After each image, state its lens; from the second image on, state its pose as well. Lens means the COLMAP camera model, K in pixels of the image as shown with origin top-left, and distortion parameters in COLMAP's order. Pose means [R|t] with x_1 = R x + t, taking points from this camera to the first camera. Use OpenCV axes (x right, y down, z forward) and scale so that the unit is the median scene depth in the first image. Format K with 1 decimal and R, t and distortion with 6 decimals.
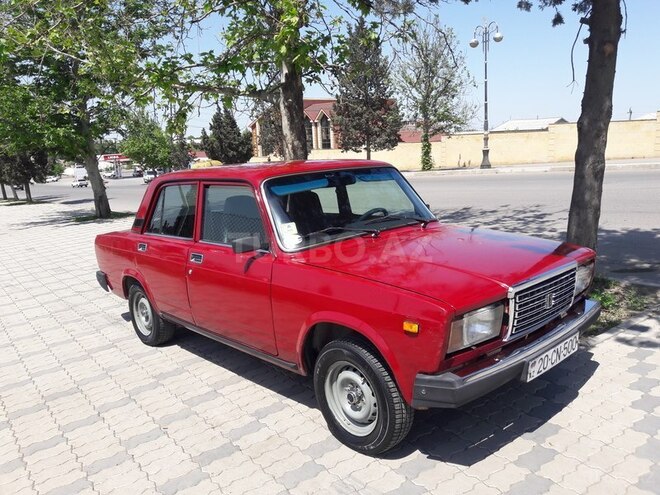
lens RADIAL K [[536.9, 0, 330.0], [0, 536.9, 247.5], [0, 0, 1]] dist [0.039026, -0.047043]
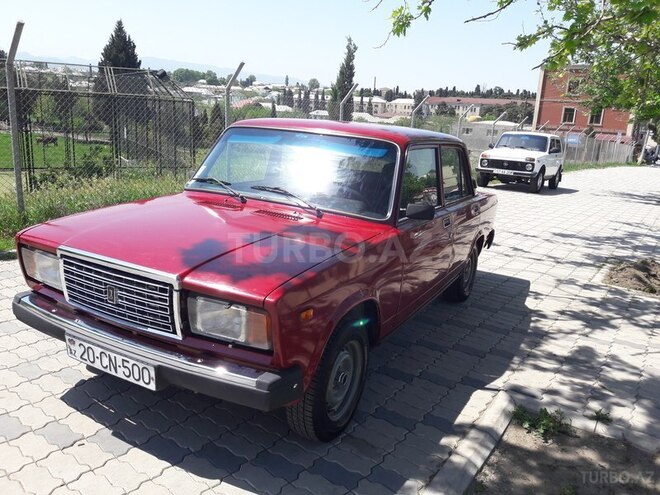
lens RADIAL K [[536.9, 0, 330.0], [0, 536.9, 247.5], [0, 0, 1]] dist [0.039026, -0.047043]
pose [[0.313389, 0.298697, -0.901425, 0.228394], [-0.253693, 0.941077, 0.223638, -0.043090], [0.915110, 0.158599, 0.370701, 0.185590]]
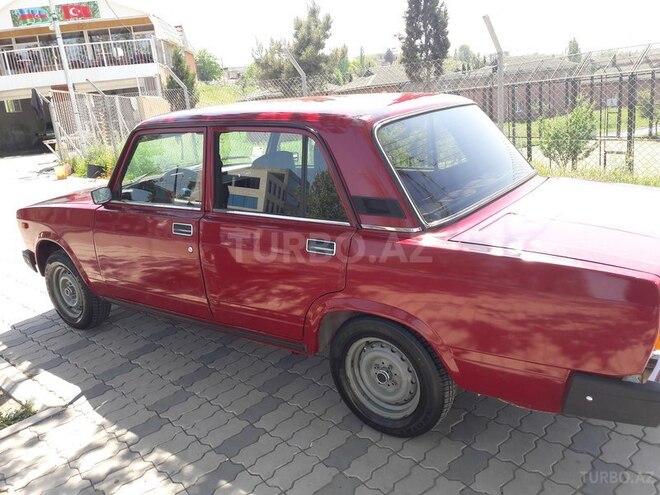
lens RADIAL K [[536.9, 0, 330.0], [0, 536.9, 247.5], [0, 0, 1]] dist [0.039026, -0.047043]
pose [[-0.971555, 0.185253, -0.147519, 0.002505], [0.100464, 0.886528, 0.451636, -0.084373], [0.214446, 0.423969, -0.879922, 0.498559]]
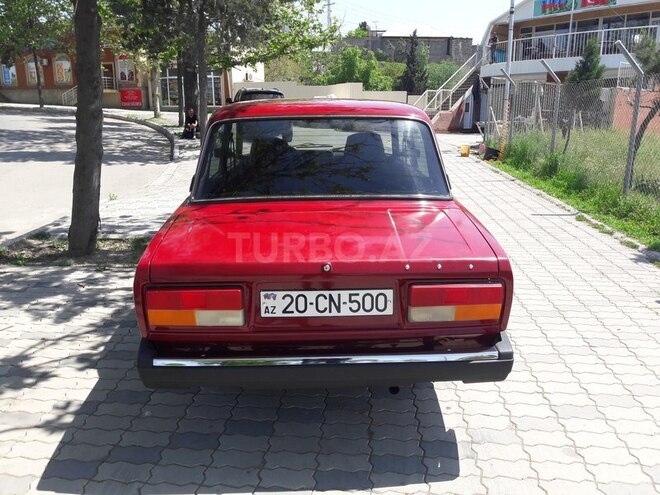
lens RADIAL K [[536.9, 0, 330.0], [0, 536.9, 247.5], [0, 0, 1]] dist [0.039026, -0.047043]
pose [[-0.753004, -0.112691, 0.648294, -0.205750], [0.165311, 0.921230, 0.352146, -0.067936], [-0.636912, 0.372338, -0.675061, 0.481878]]
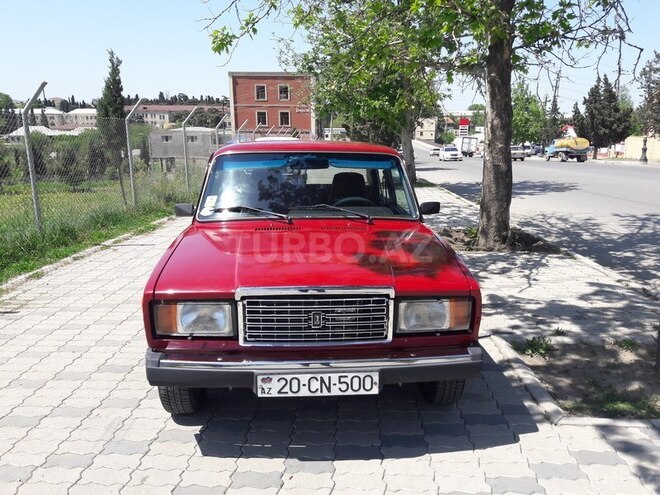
lens RADIAL K [[536.9, 0, 330.0], [0, 536.9, 247.5], [0, 0, 1]] dist [0.039026, -0.047043]
pose [[0.766432, 0.186942, -0.614520, 0.173592], [-0.157437, 0.982202, 0.102437, -0.019489], [0.622732, 0.018237, 0.782222, 0.064298]]
